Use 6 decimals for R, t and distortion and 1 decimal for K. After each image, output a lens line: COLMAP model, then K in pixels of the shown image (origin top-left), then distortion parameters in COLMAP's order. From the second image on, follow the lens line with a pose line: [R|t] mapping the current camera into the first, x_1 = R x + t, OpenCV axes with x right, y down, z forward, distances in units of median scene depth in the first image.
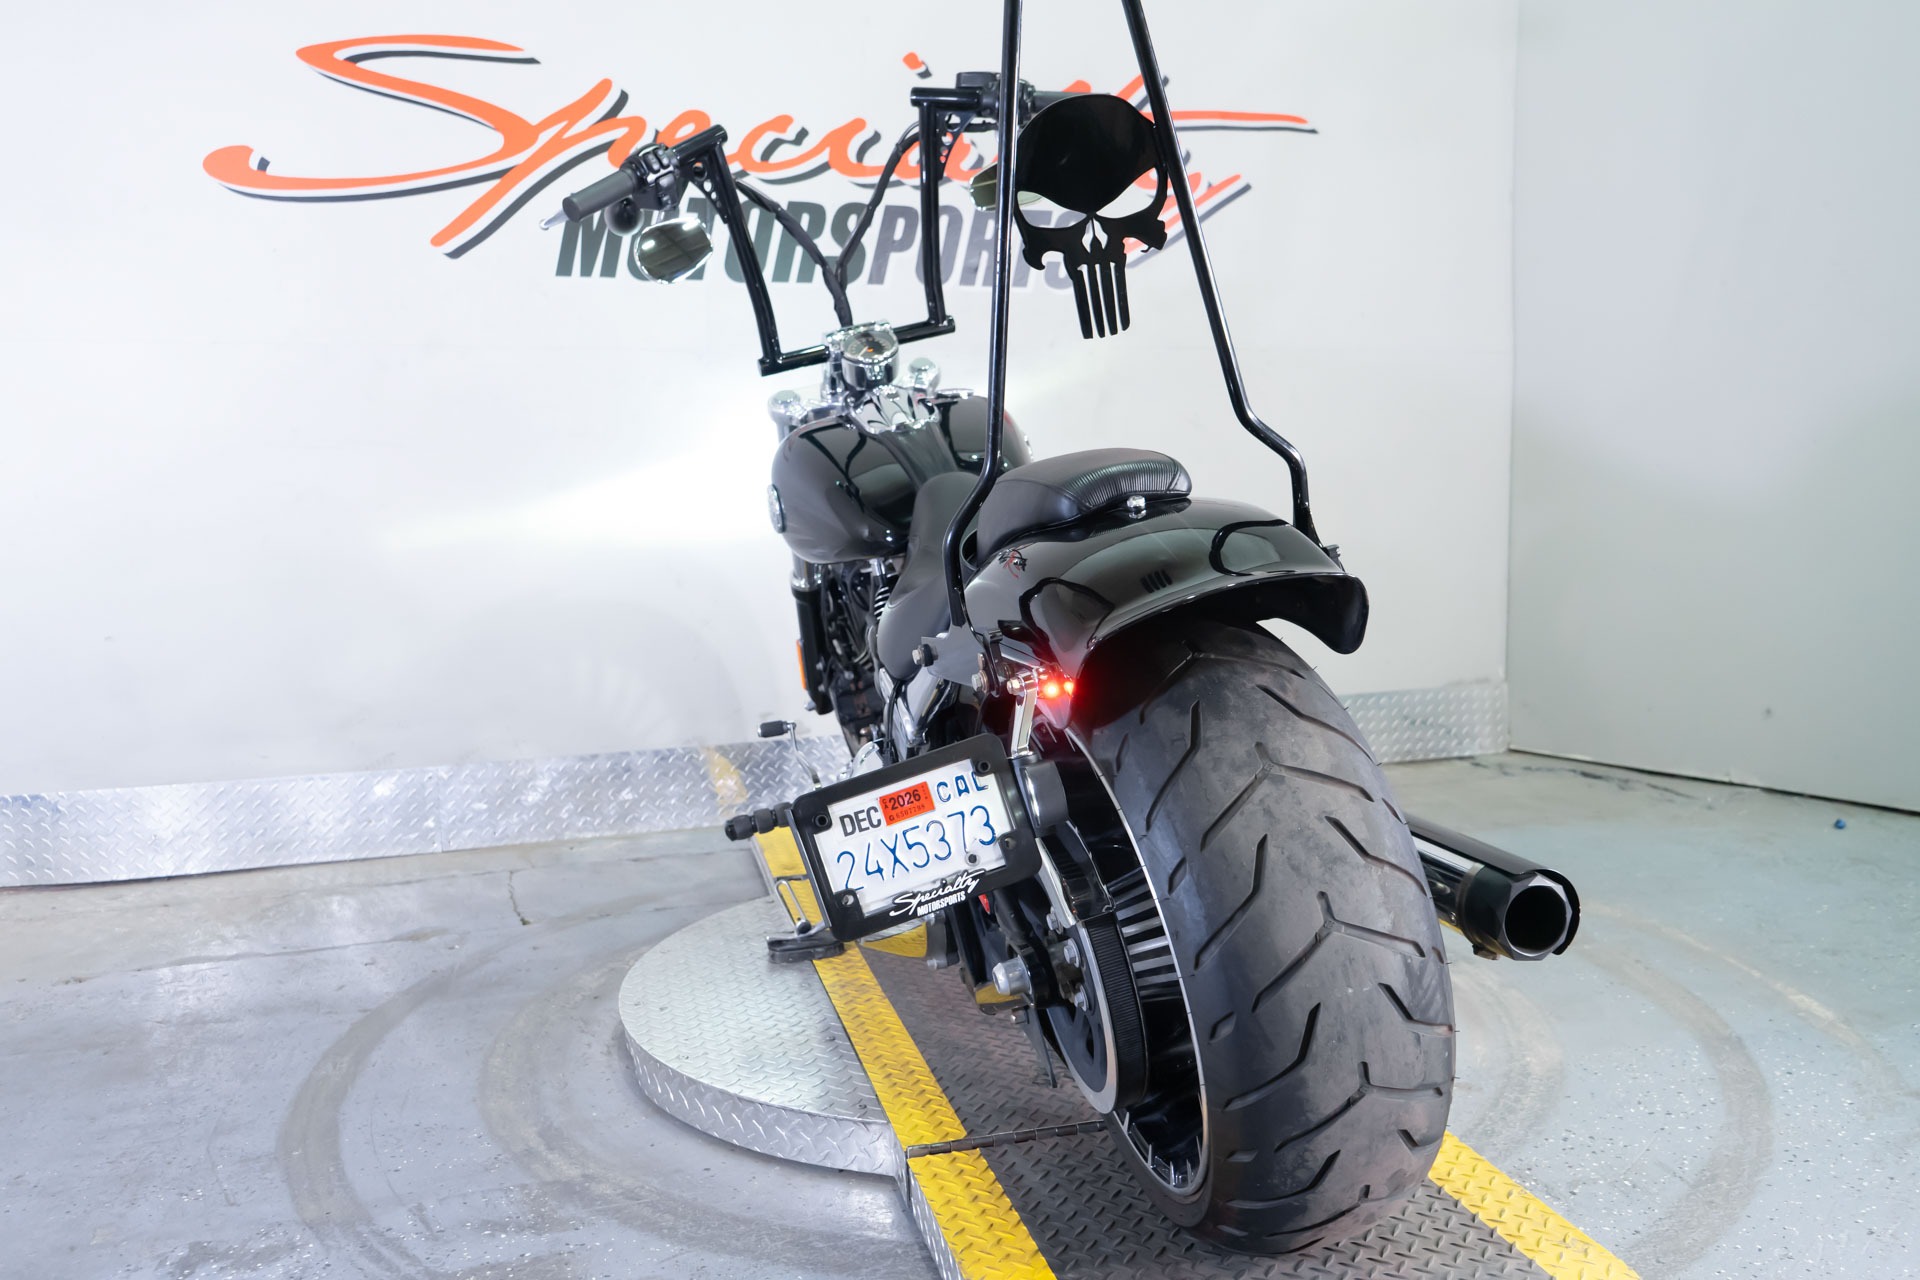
lens RADIAL K [[1521.8, 0, 986.1], [0, 1521.8, 637.2], [0, 0, 1]] dist [-0.001412, 0.004387]
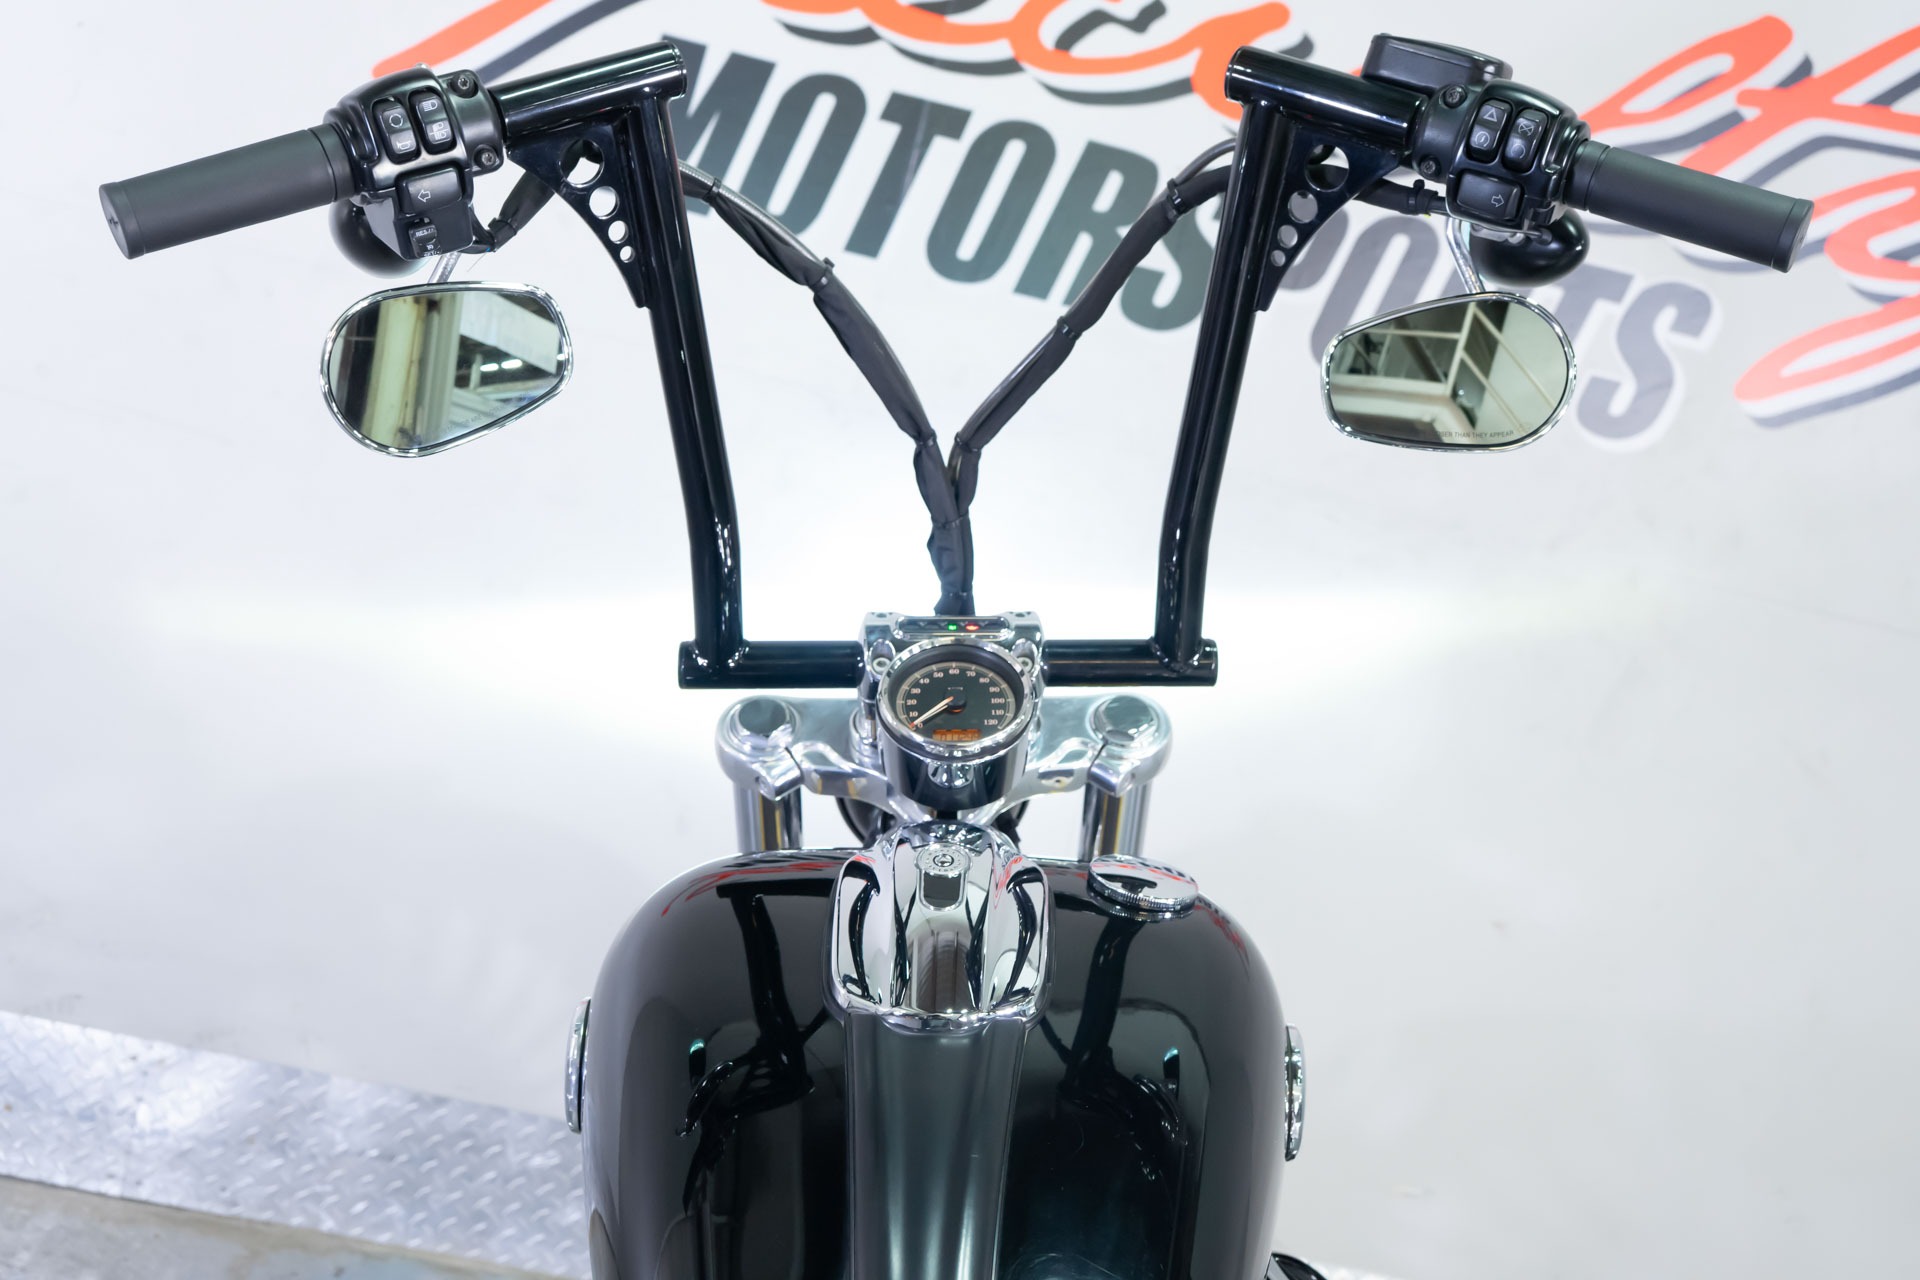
lens RADIAL K [[2092.1, 0, 960.0], [0, 2092.1, 640.0], [0, 0, 1]] dist [-0.009630, -0.023906]
pose [[0.936691, 0.272588, -0.219787, 0.031437], [-0.268049, 0.962064, 0.050815, -0.220517], [0.225301, 0.011316, 0.974224, 0.483101]]
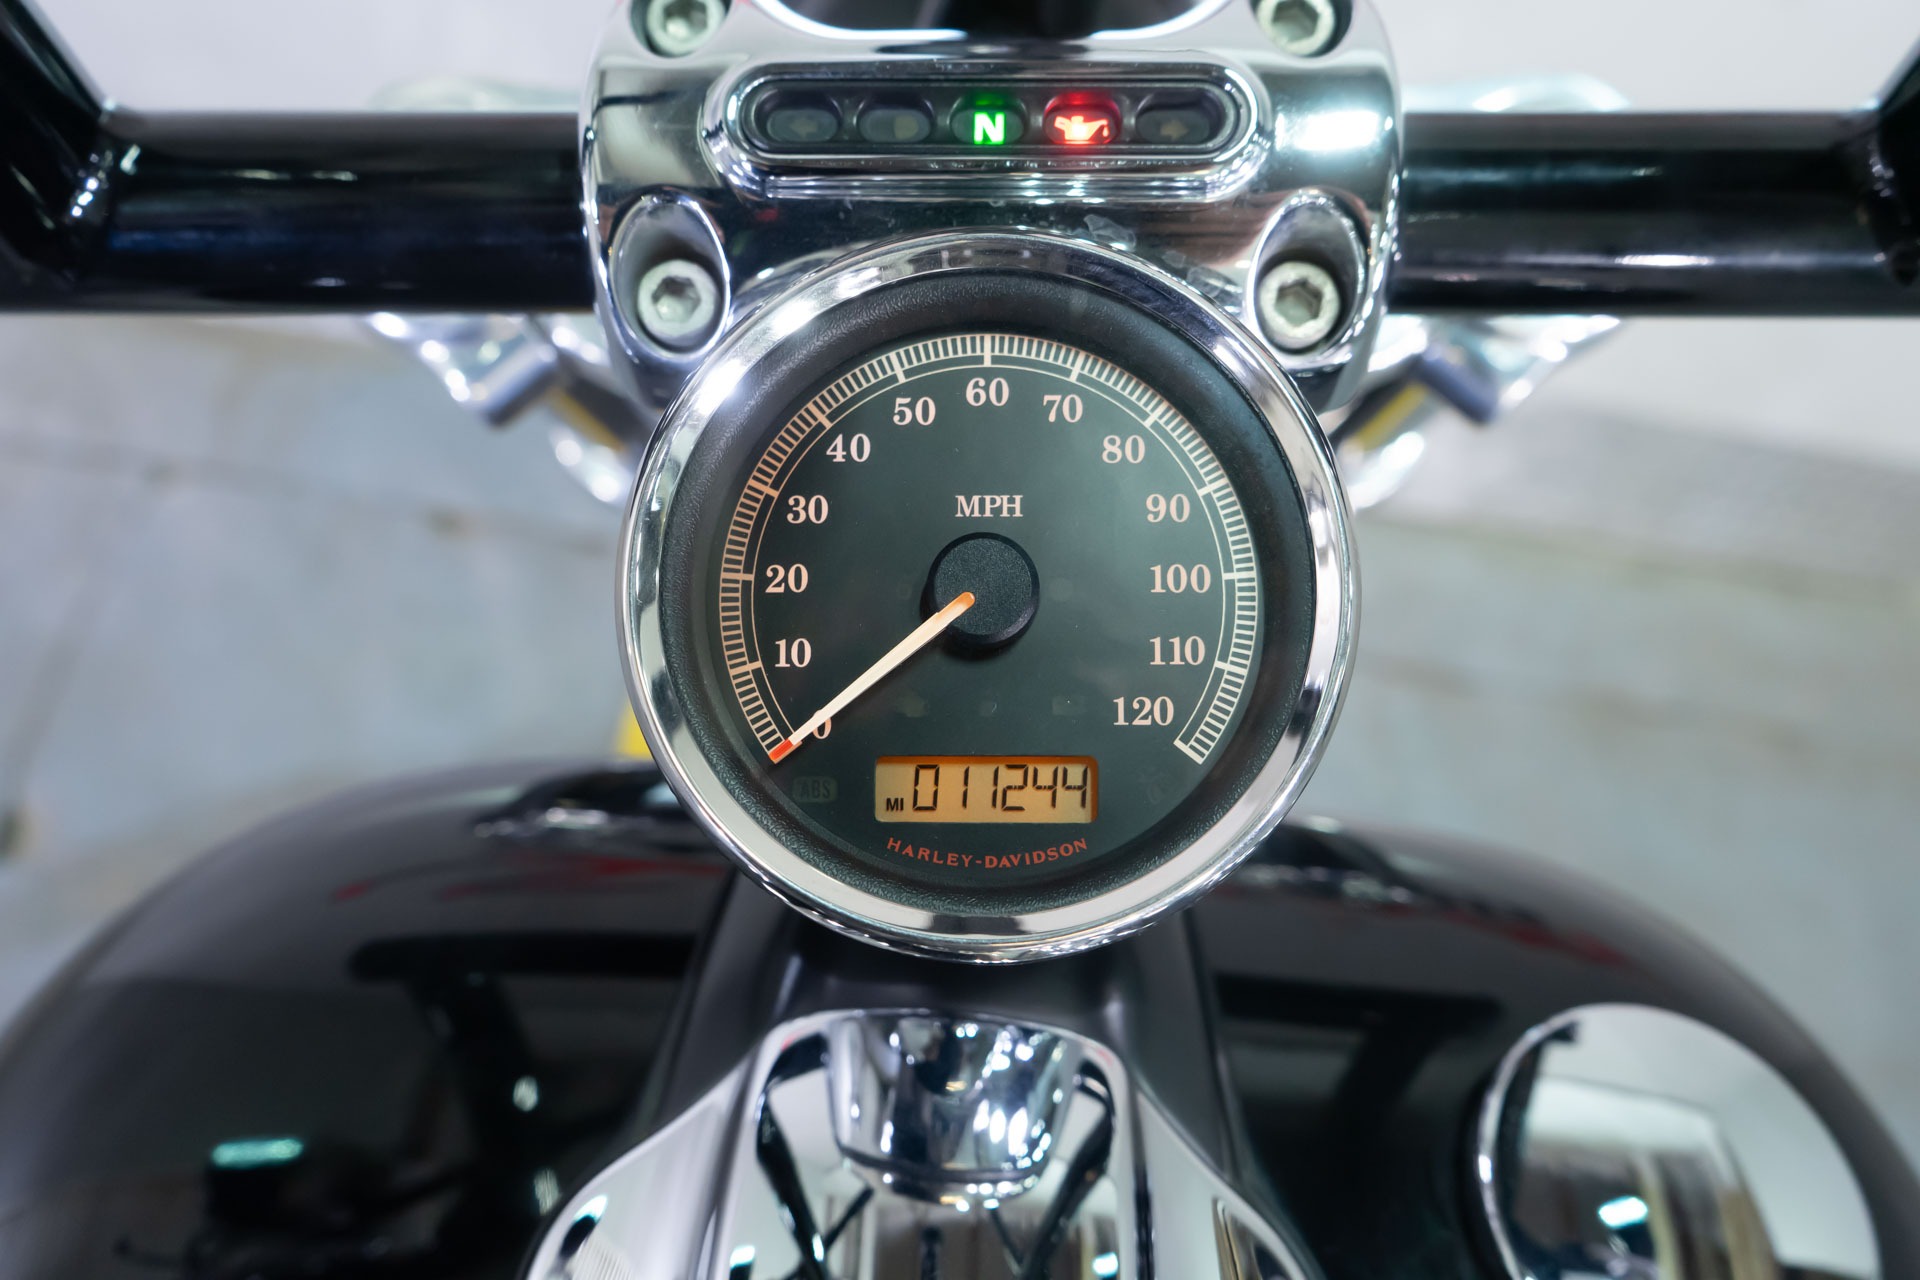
lens RADIAL K [[1521.8, 0, 986.1], [0, 1521.8, 637.2], [0, 0, 1]] dist [-0.001412, 0.004387]
pose [[0.924077, 0.382076, -0.010012, -0.072899], [-0.274907, 0.682623, 0.677091, -0.232728], [0.265534, -0.622932, 0.735831, 0.906662]]
